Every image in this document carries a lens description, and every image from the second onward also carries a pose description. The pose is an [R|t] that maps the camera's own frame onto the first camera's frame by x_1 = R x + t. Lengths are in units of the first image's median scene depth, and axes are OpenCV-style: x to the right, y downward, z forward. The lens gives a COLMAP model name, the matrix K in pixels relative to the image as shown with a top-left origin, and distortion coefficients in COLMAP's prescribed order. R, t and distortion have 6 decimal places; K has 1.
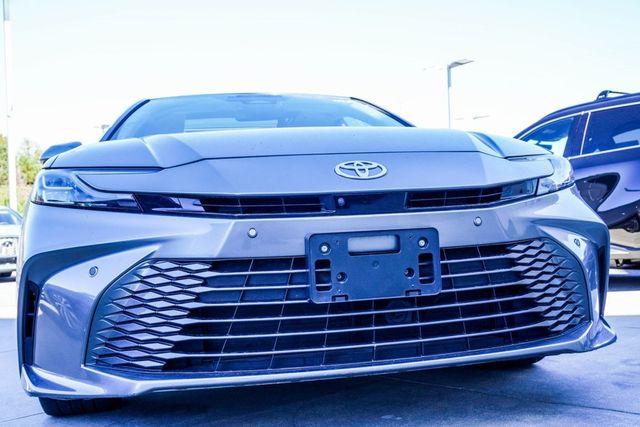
lens RADIAL K [[696.0, 0, 320.1], [0, 696.0, 214.5], [0, 0, 1]] dist [-0.017962, 0.000000]
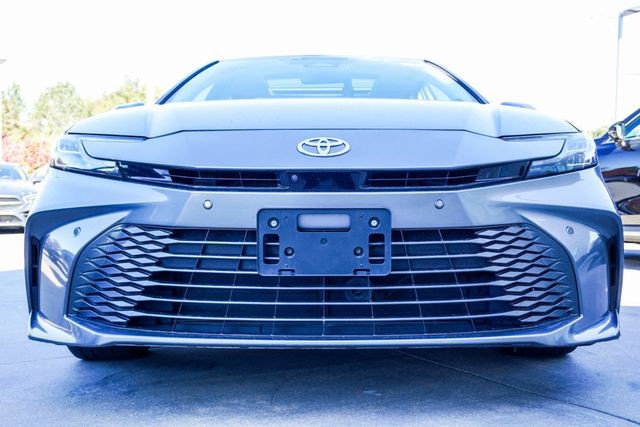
lens RADIAL K [[732.4, 0, 319.9], [0, 732.4, 211.9], [0, 0, 1]] dist [-0.011289, 0.000000]
pose [[0.974330, 0.054294, -0.218480, 0.289583], [-0.041803, 0.997238, 0.061397, -0.035181], [0.221210, -0.050688, 0.973908, -0.038565]]
